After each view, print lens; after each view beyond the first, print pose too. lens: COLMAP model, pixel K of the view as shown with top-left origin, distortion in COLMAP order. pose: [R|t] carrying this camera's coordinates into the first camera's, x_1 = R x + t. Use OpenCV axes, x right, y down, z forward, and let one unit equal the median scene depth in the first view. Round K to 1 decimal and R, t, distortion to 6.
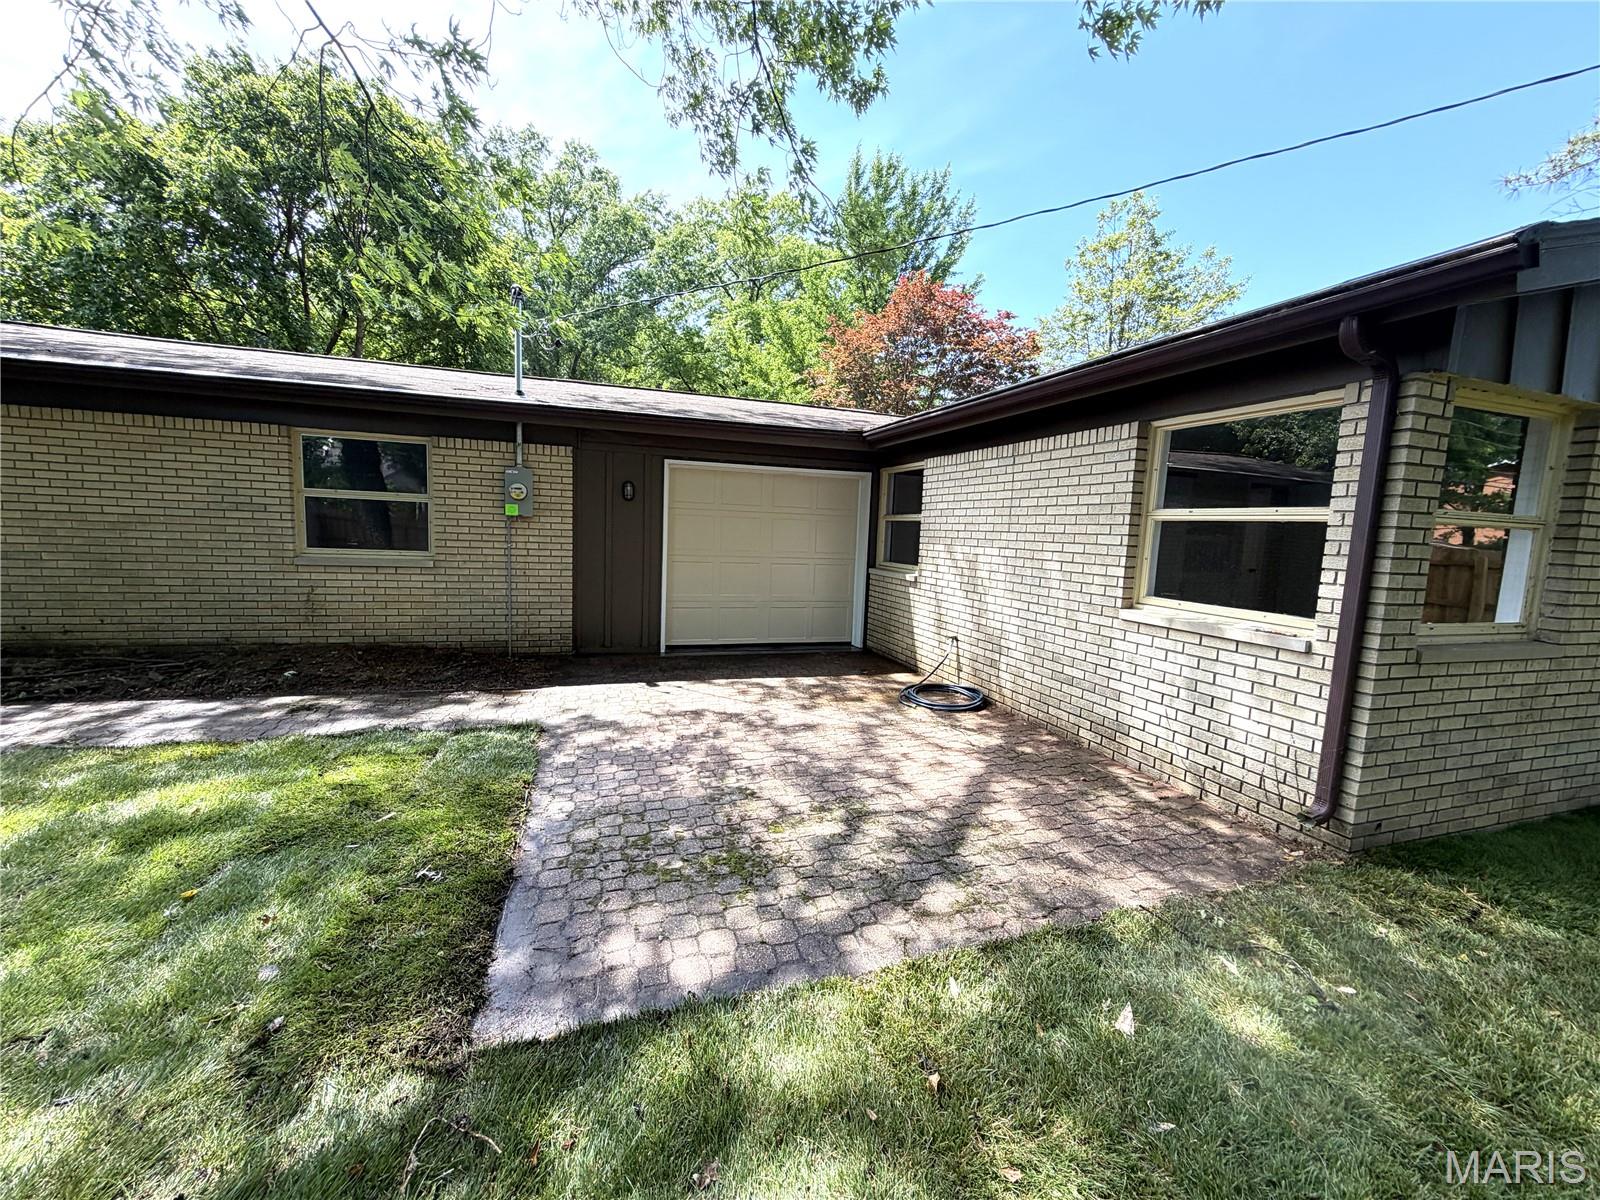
lens RADIAL K [[635.6, 0, 796.5], [0, 635.6, 595.9], [0, 0, 1]] dist [-0.002247, 0.000814]
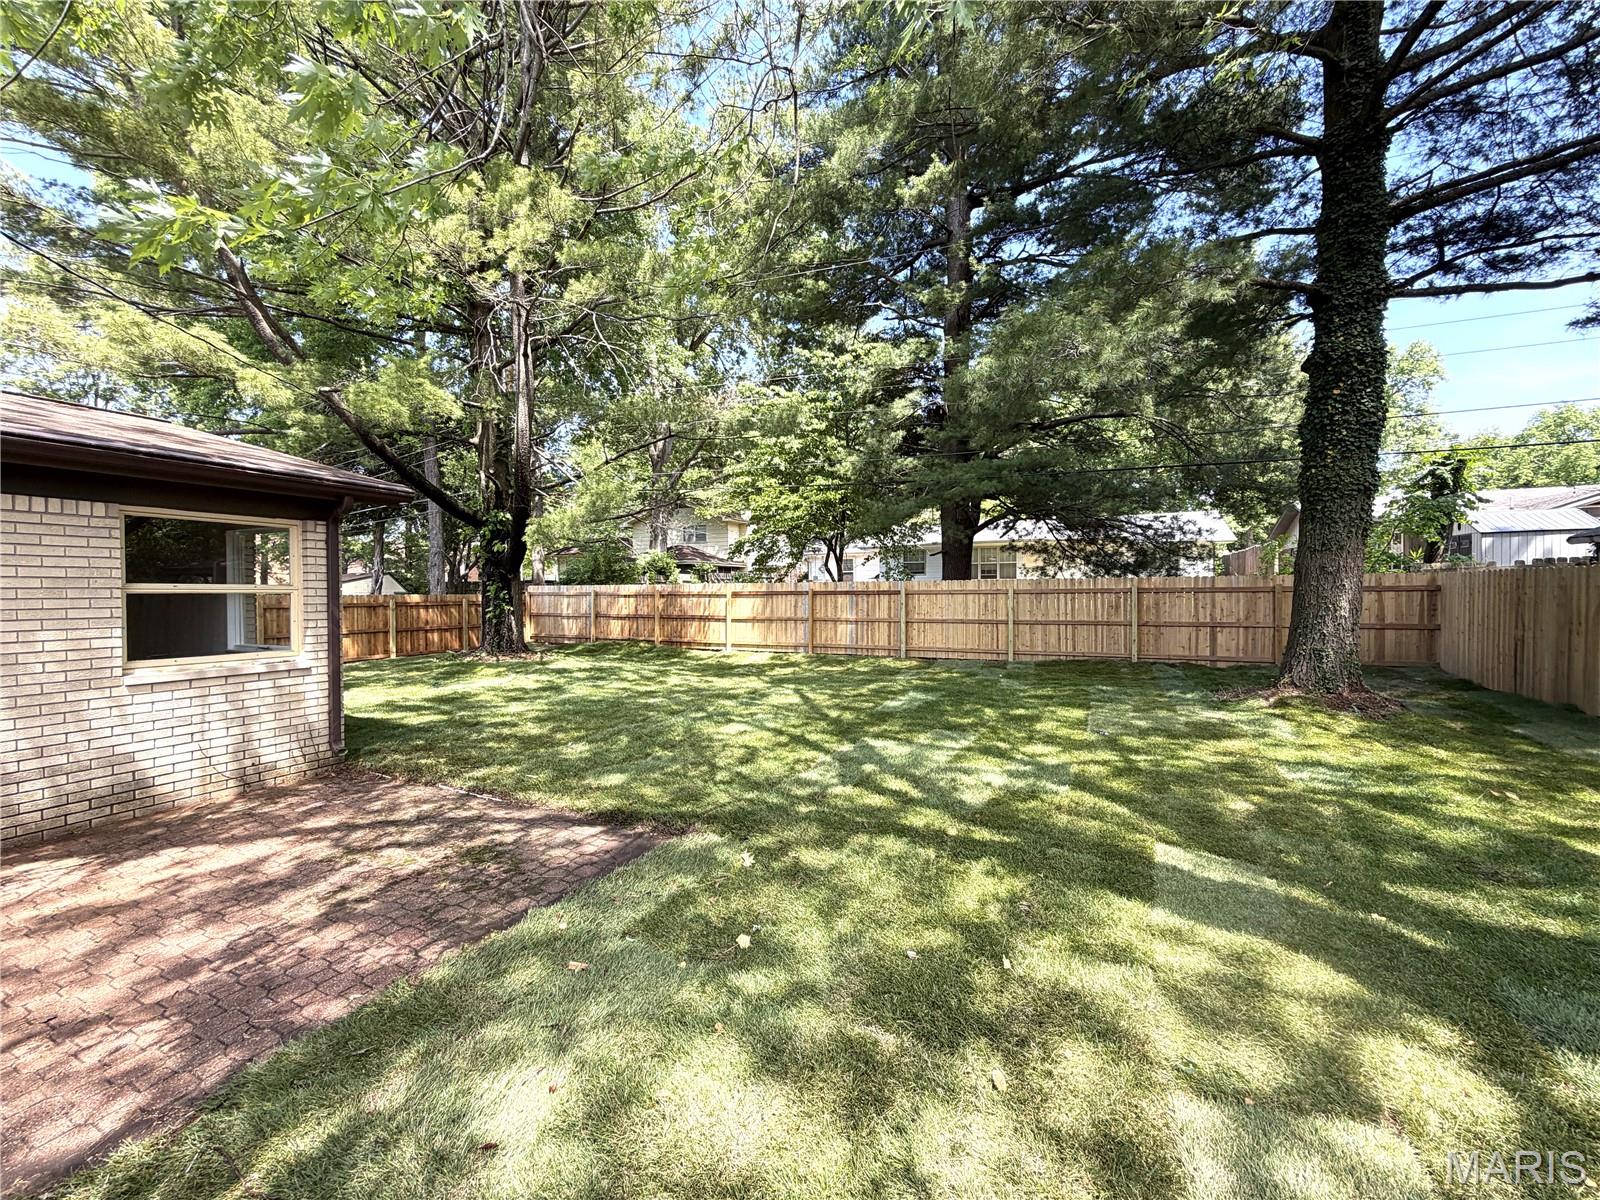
lens RADIAL K [[635.6, 0, 800.2], [0, 635.6, 602.9], [0, 0, 1]] dist [-0.002247, 0.000814]
pose [[-0.715261, -0.055821, 0.696625, -1.026183], [0.045075, 0.991045, 0.125693, -0.183733], [-0.697403, 0.121303, -0.706339, 0.938153]]
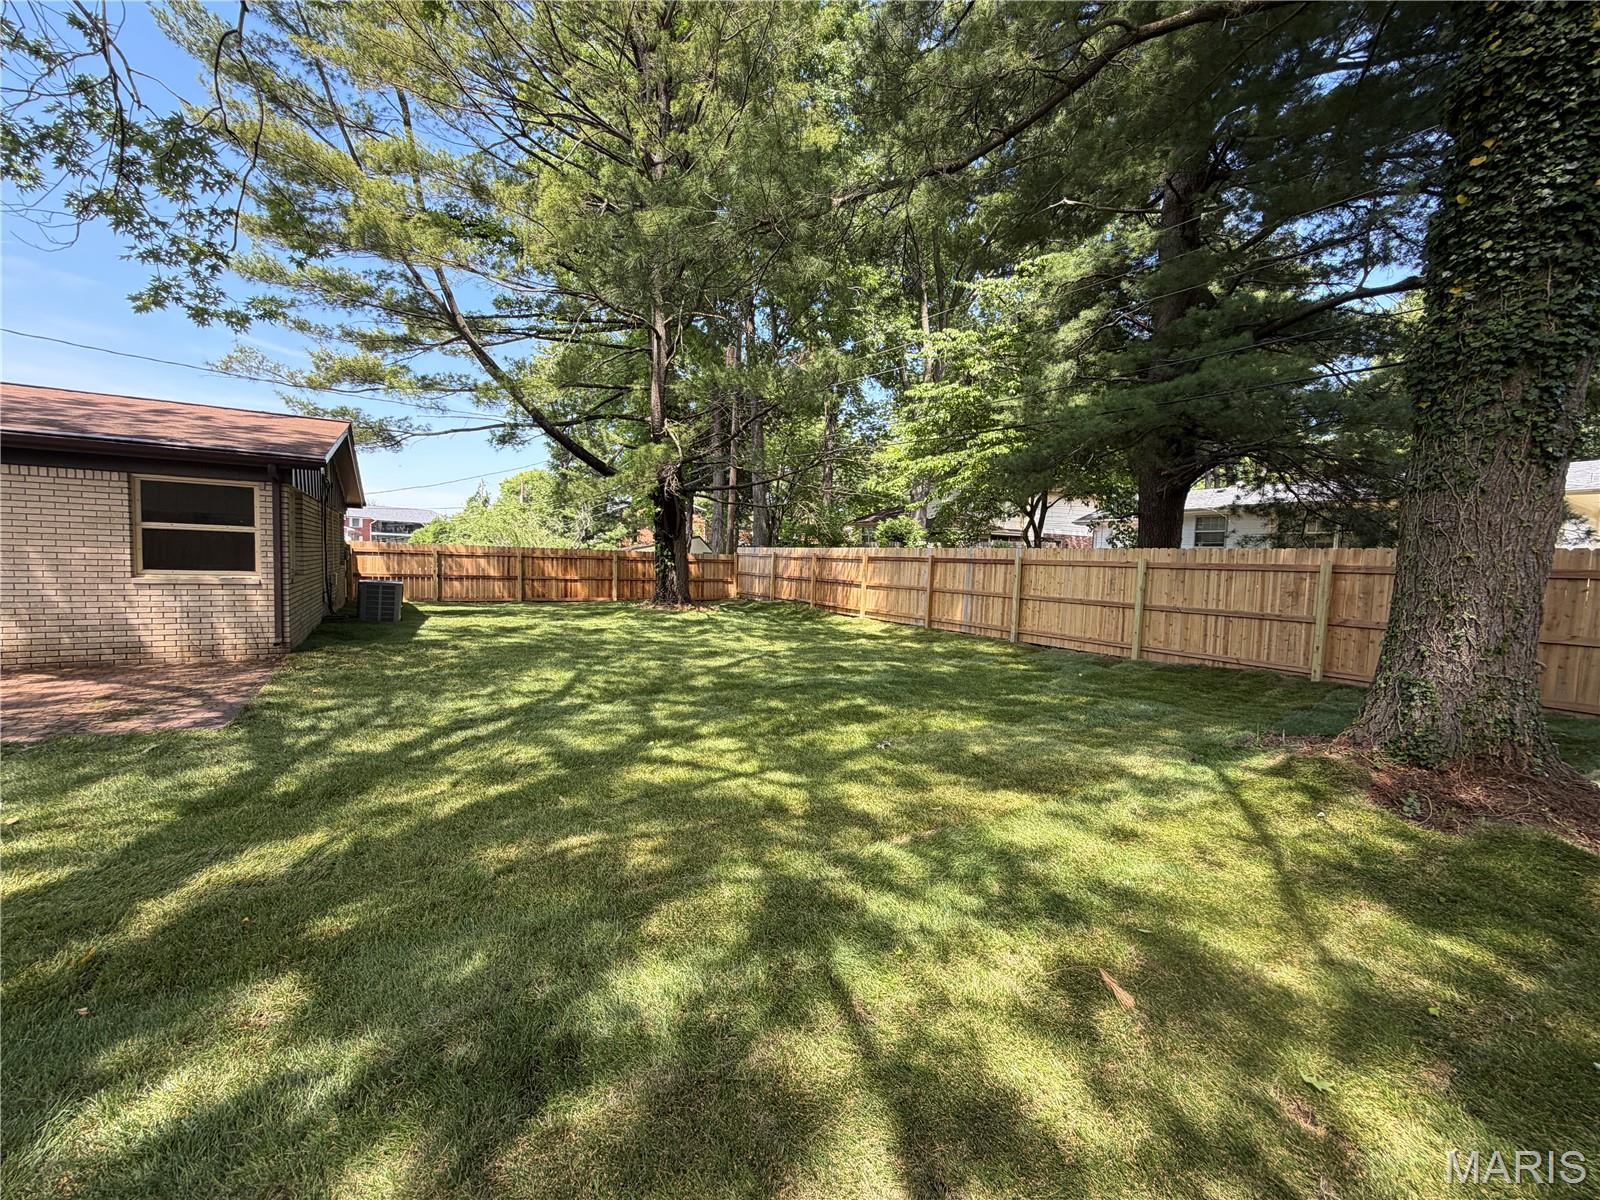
lens RADIAL K [[635.6, 0, 806.8], [0, 635.6, 595.7], [0, 0, 1]] dist [-0.002247, 0.000814]
pose [[-0.214086, -0.110122, 0.970588, -1.590609], [0.060589, 0.990215, 0.125714, -0.038585], [-0.974934, 0.085721, -0.205319, -0.457499]]
